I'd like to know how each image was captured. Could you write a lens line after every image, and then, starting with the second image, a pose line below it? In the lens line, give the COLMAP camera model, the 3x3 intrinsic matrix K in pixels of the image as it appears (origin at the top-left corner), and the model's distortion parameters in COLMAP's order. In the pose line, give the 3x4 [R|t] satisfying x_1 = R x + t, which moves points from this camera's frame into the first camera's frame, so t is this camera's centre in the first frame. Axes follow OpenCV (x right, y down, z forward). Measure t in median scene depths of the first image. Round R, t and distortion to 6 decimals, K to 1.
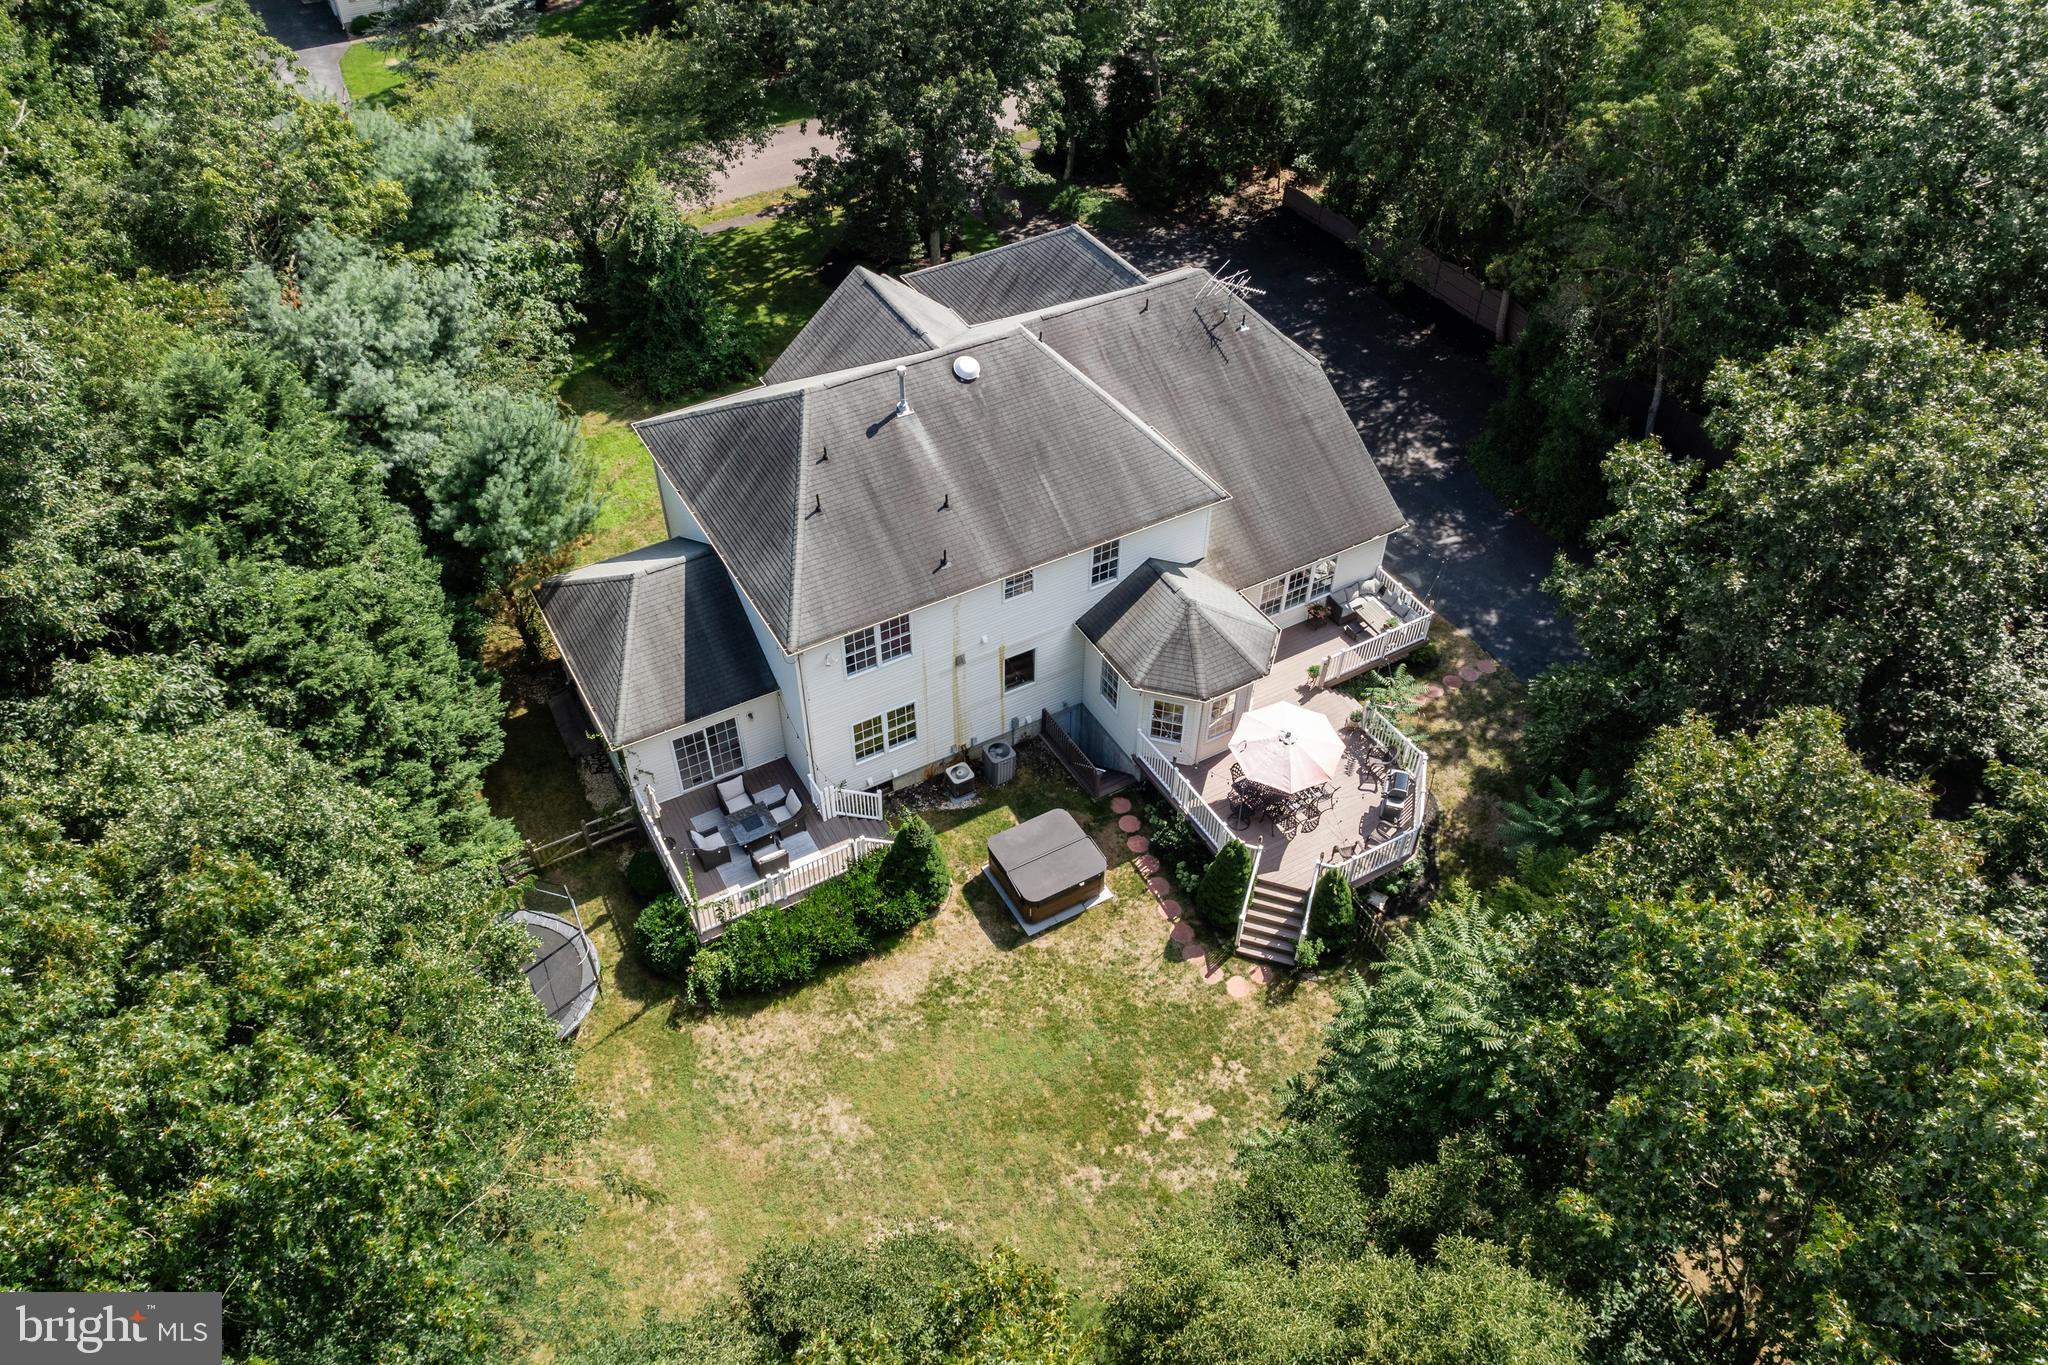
lens RADIAL K [[1439.9, 0, 1026.2], [0, 1439.9, 683.4], [0, 0, 1]] dist [-0.039143, 0.010129]
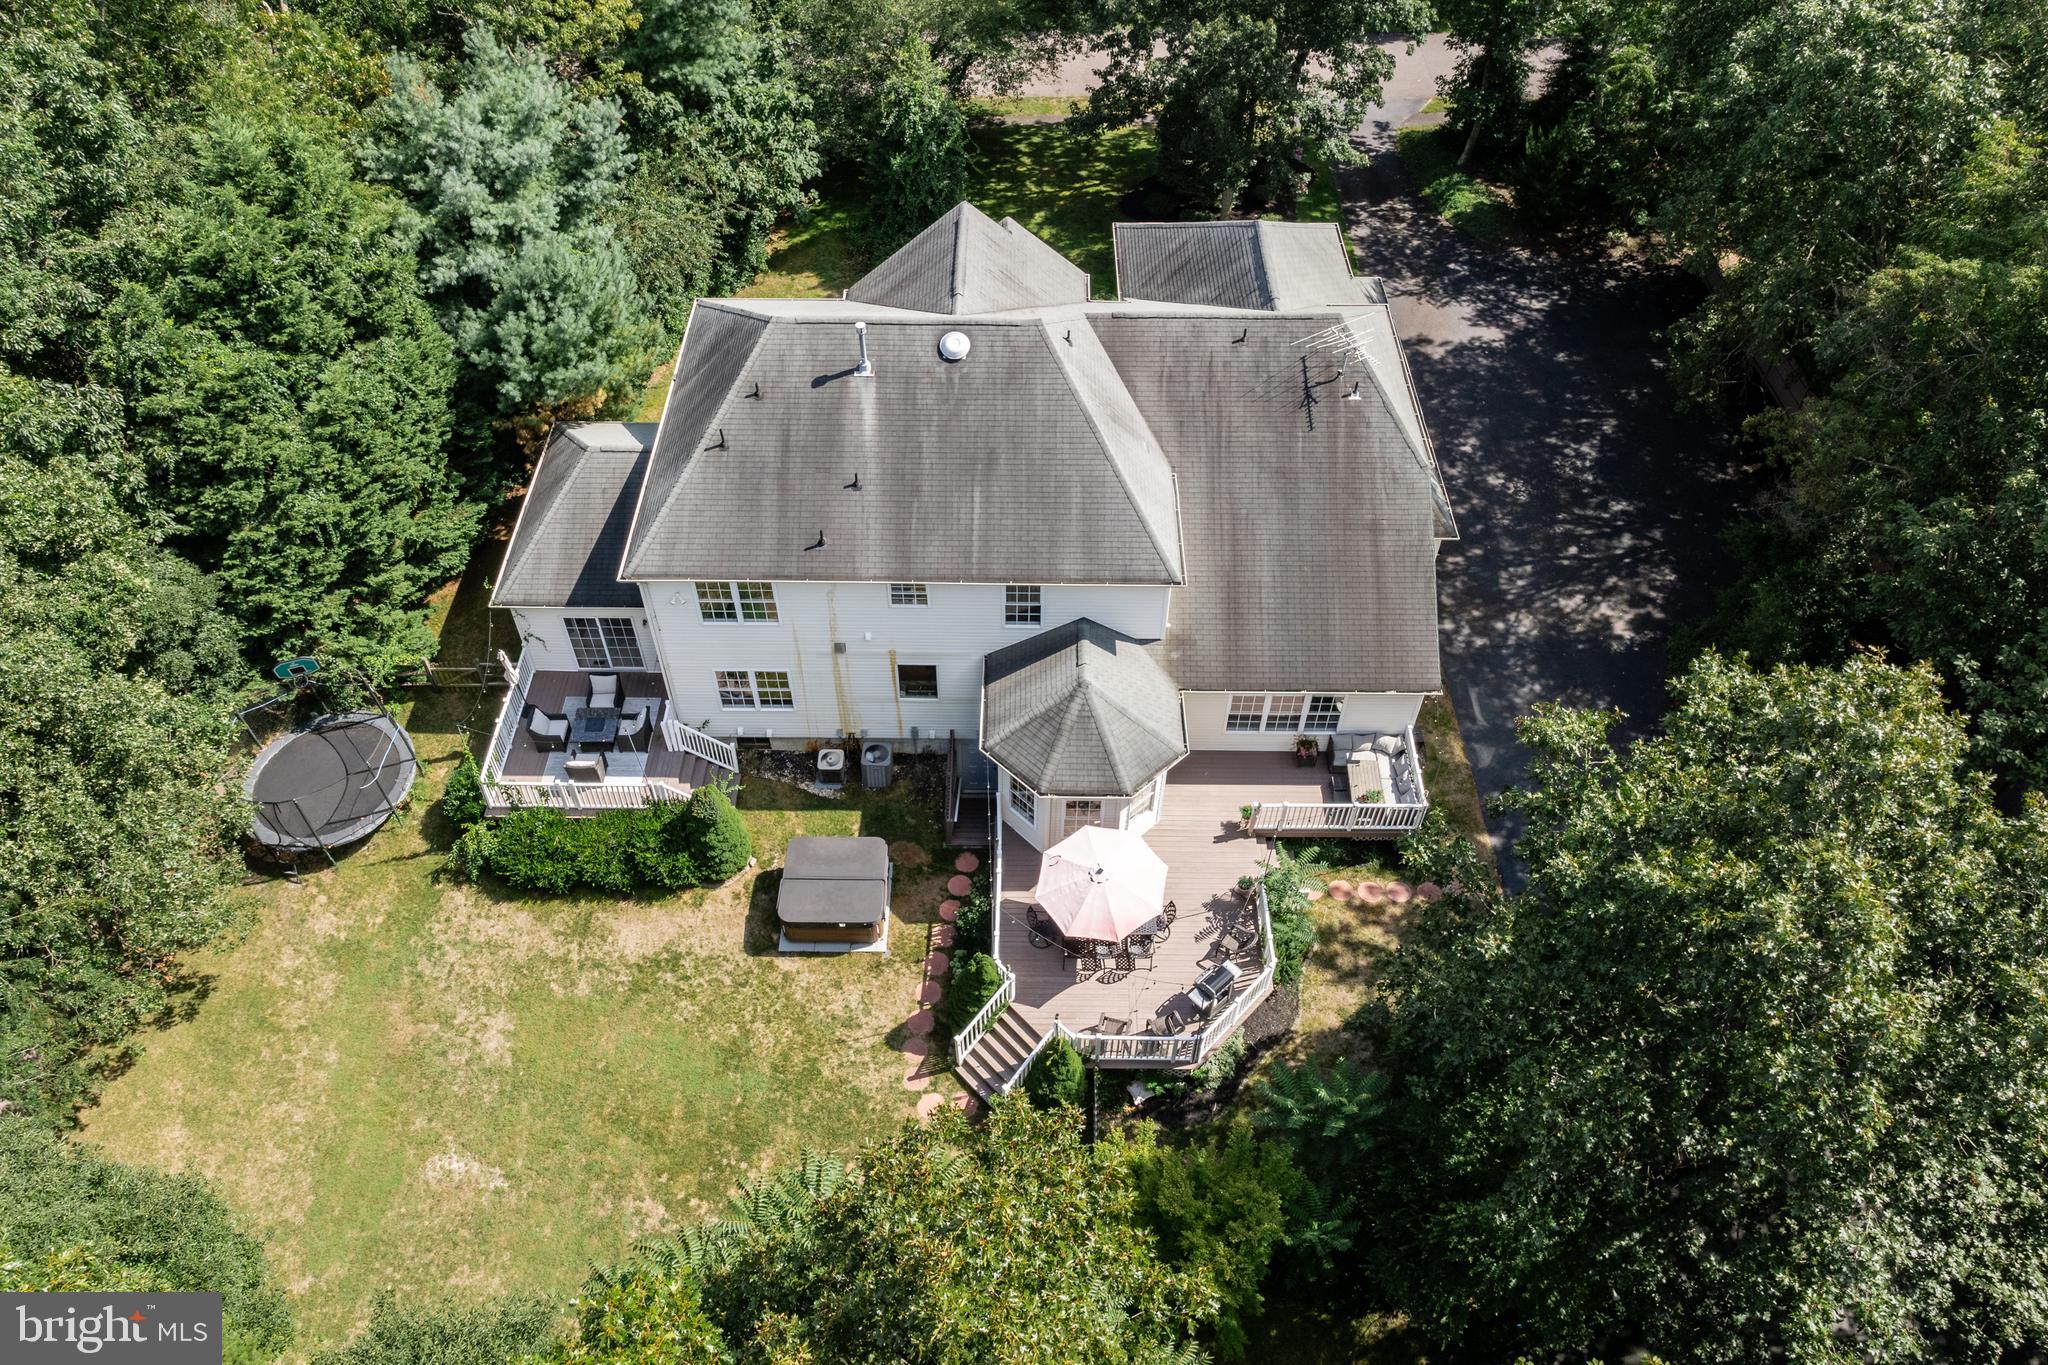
lens RADIAL K [[1439.9, 0, 1022.8], [0, 1439.9, 683.6], [0, 0, 1]] dist [-0.039143, 0.010129]
pose [[0.864208, 0.374345, -0.336169, 0.375625], [-0.347247, 0.927280, 0.139897, -0.165412], [0.364093, -0.004166, 0.931353, 0.184559]]
